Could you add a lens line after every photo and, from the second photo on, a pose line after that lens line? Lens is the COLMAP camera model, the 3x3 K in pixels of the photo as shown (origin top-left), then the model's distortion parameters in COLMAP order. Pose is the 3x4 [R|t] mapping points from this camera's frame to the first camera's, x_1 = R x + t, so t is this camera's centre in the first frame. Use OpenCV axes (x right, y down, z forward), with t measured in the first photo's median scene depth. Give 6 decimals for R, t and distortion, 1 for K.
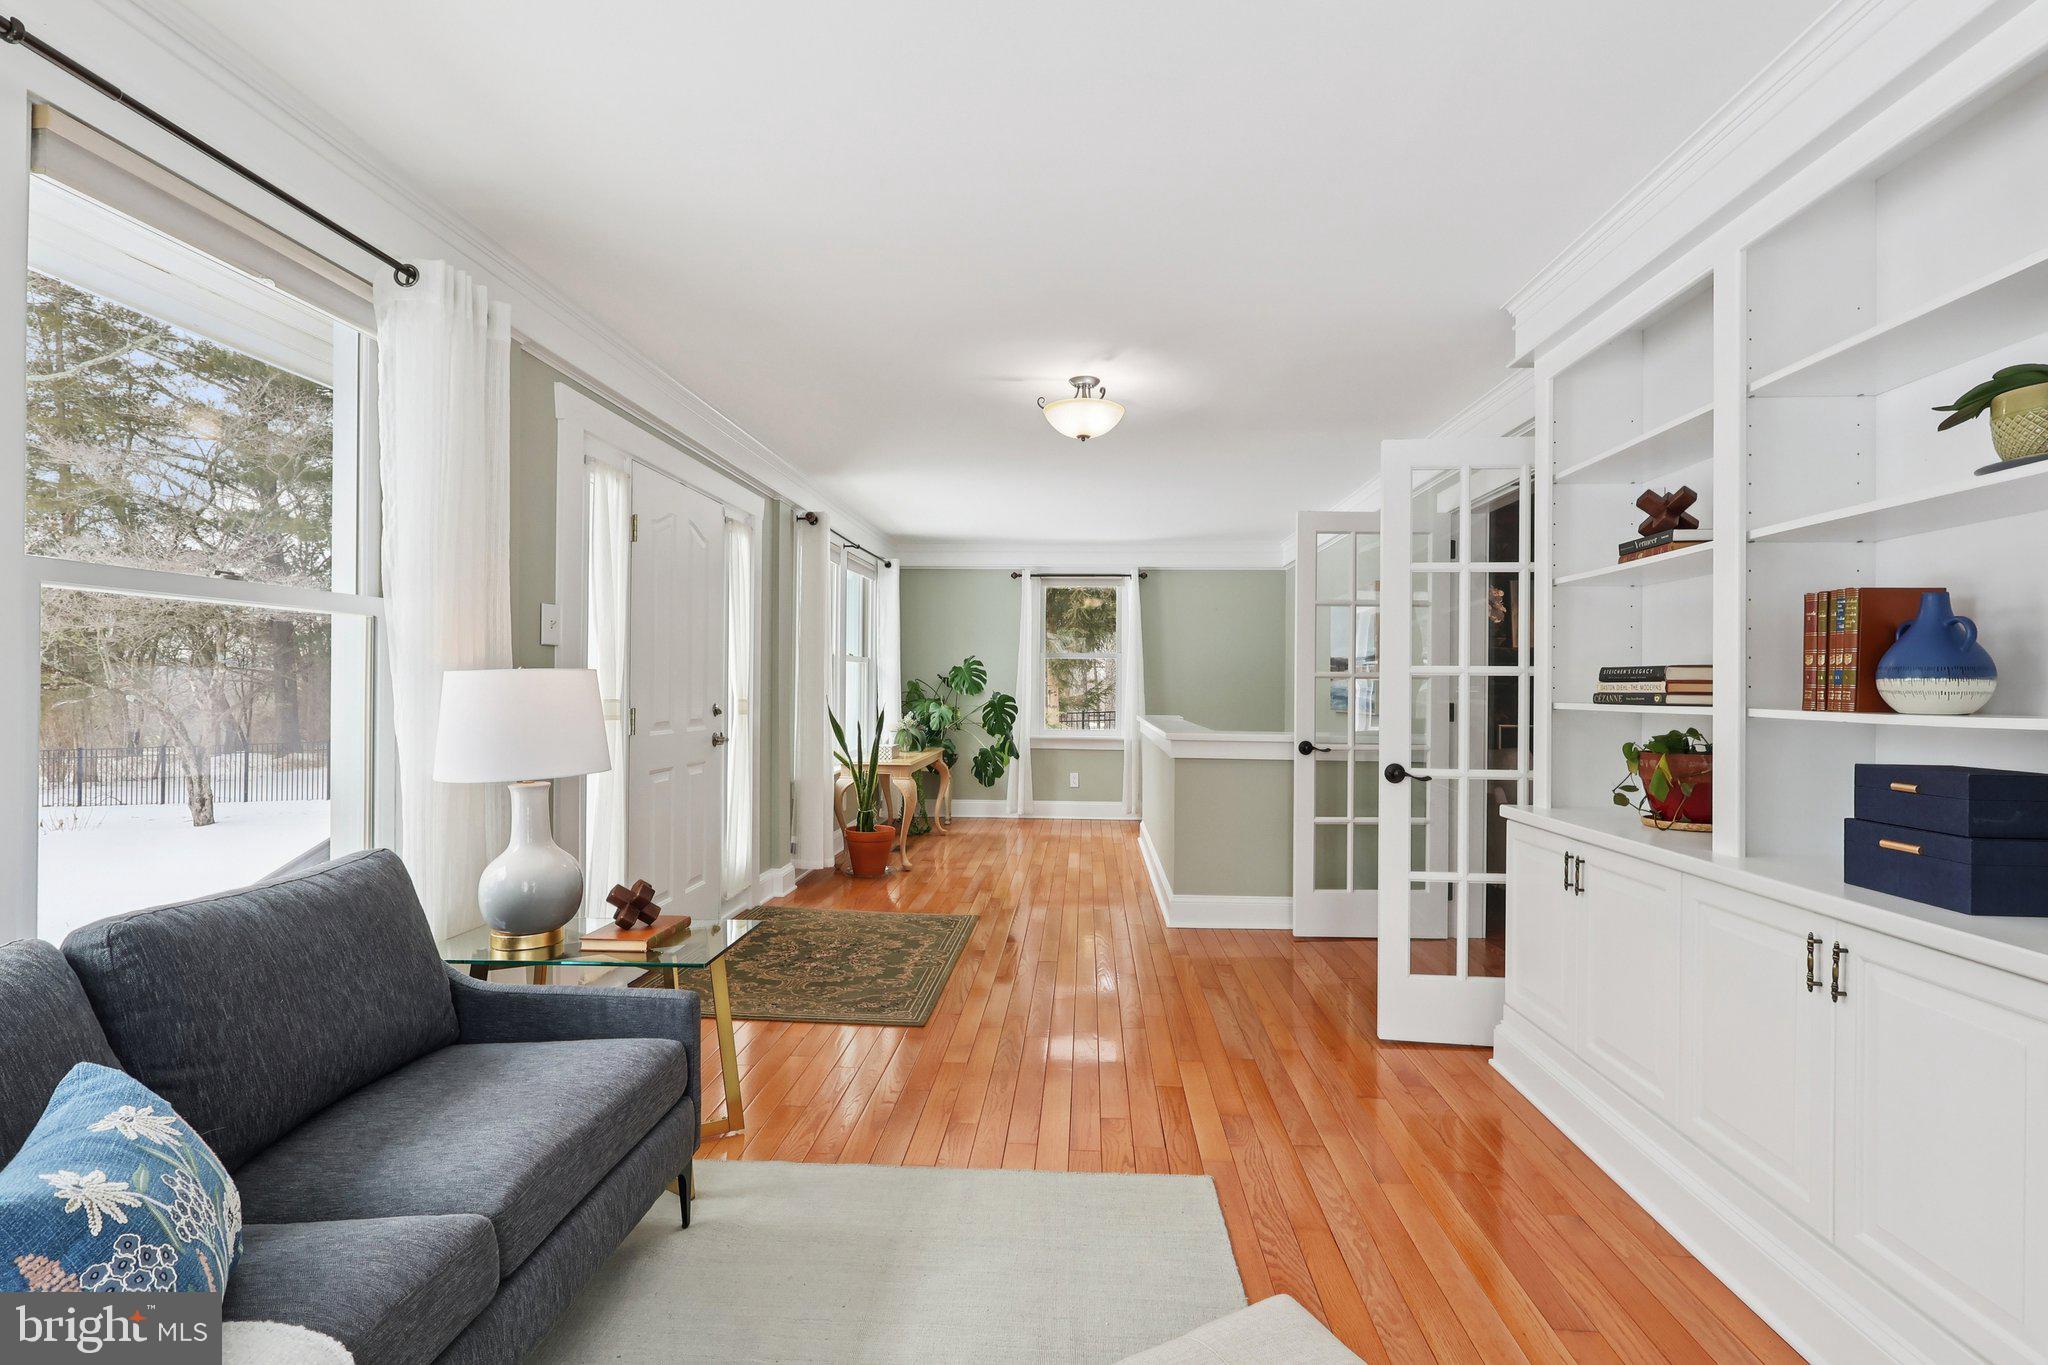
lens RADIAL K [[953.1, 0, 1026.2], [0, 953.1, 683.0], [0, 0, 1]] dist [-0.000884, 0.000536]
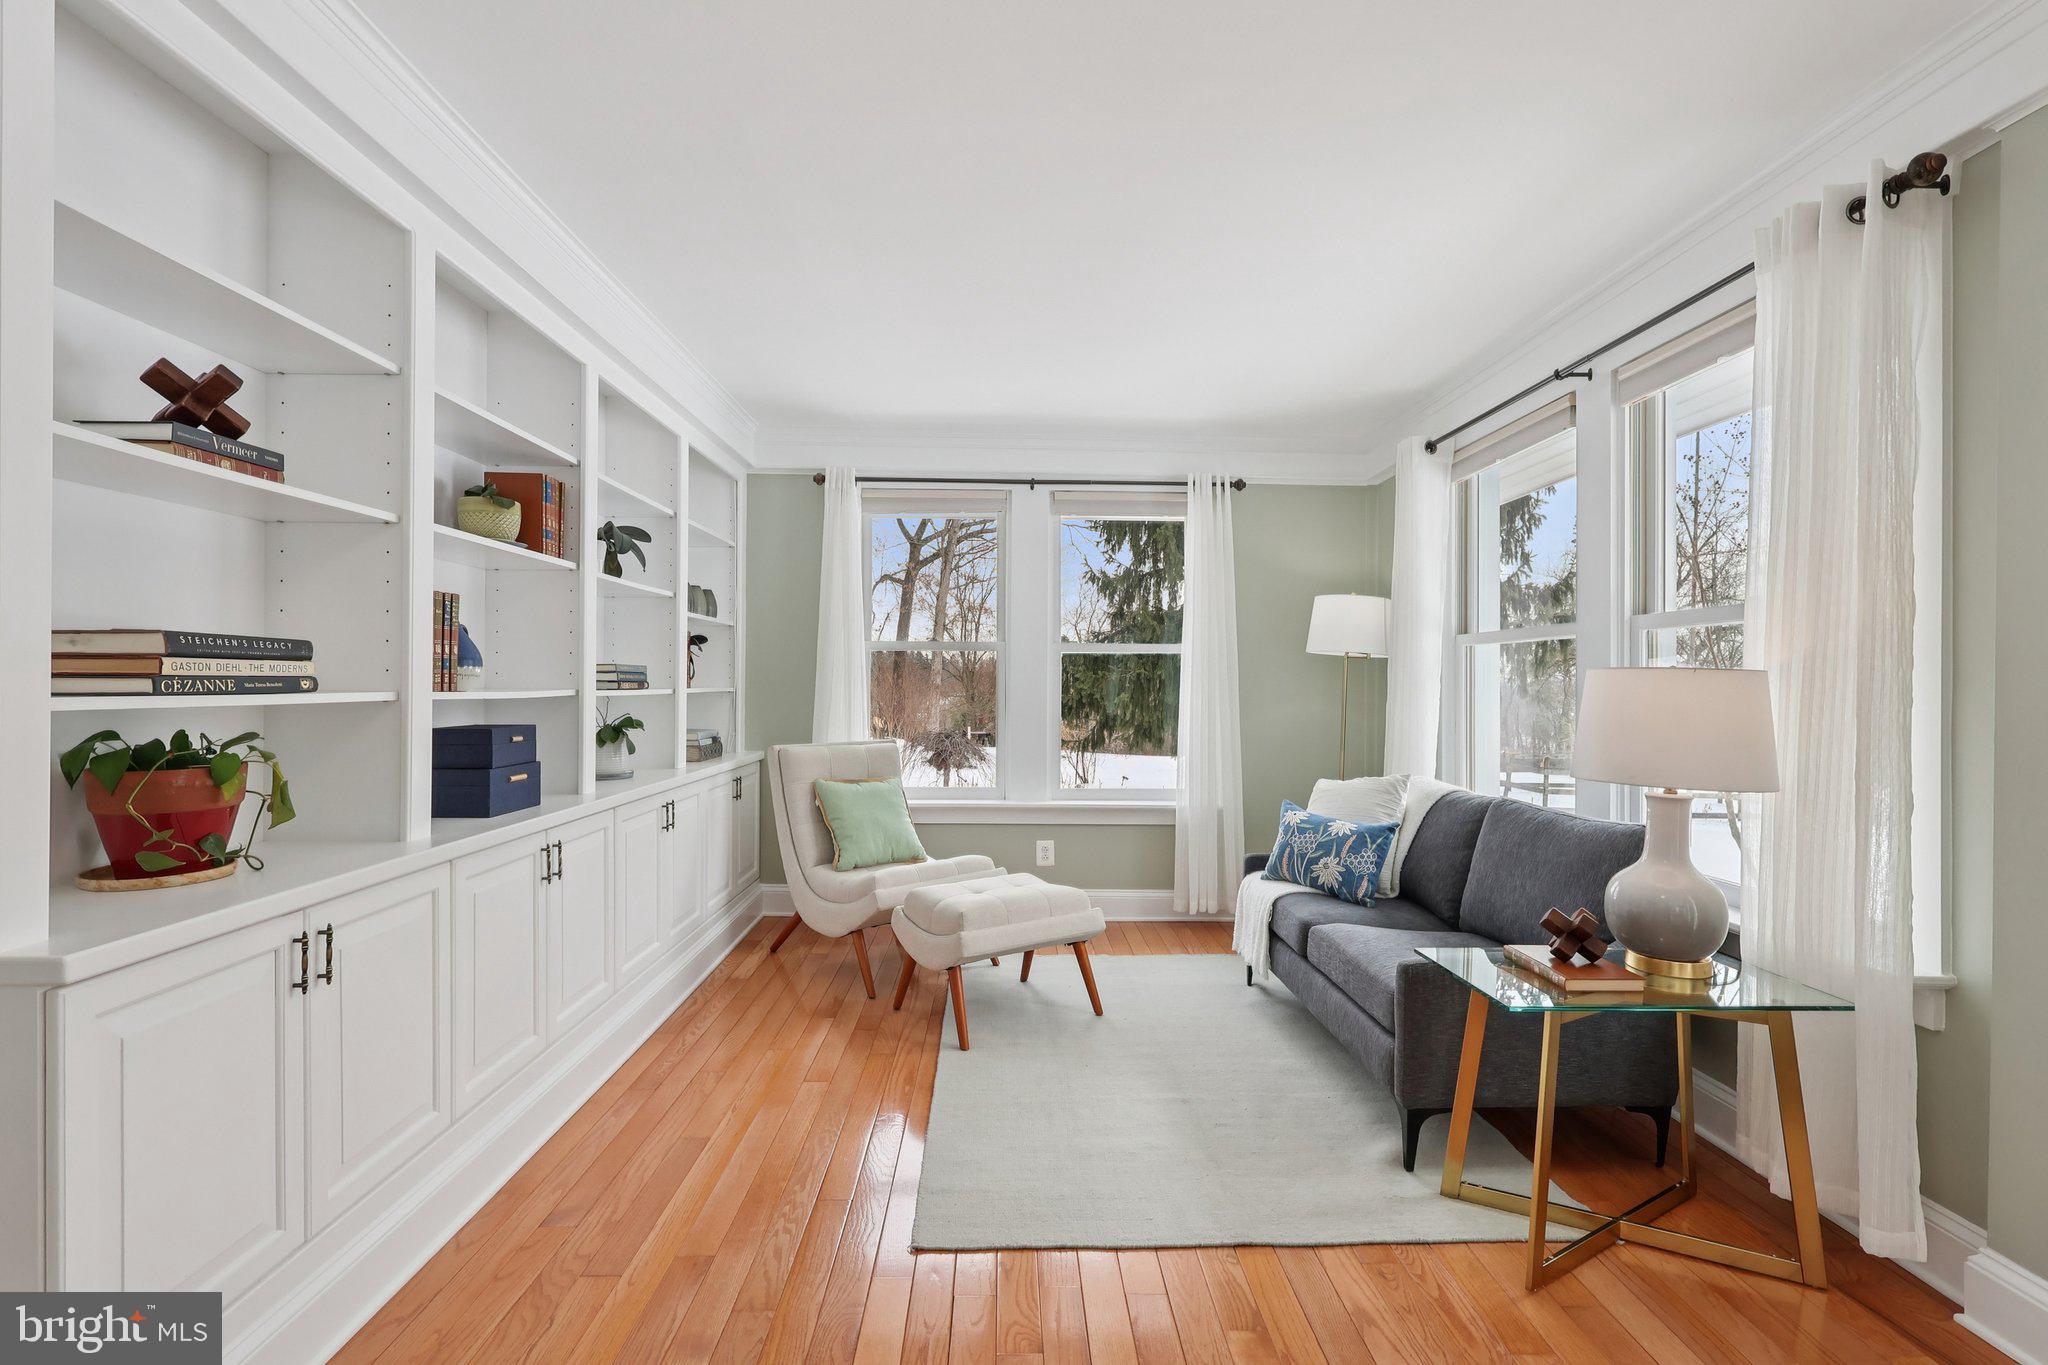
lens RADIAL K [[953.1, 0, 1025.0], [0, 953.1, 686.9], [0, 0, 1]] dist [-0.000884, 0.000536]
pose [[-0.996136, -0.011798, -0.087031, 0.204244], [-0.011551, 0.999928, -0.003346, 0.018366], [0.087065, -0.002328, -0.996200, 2.213975]]
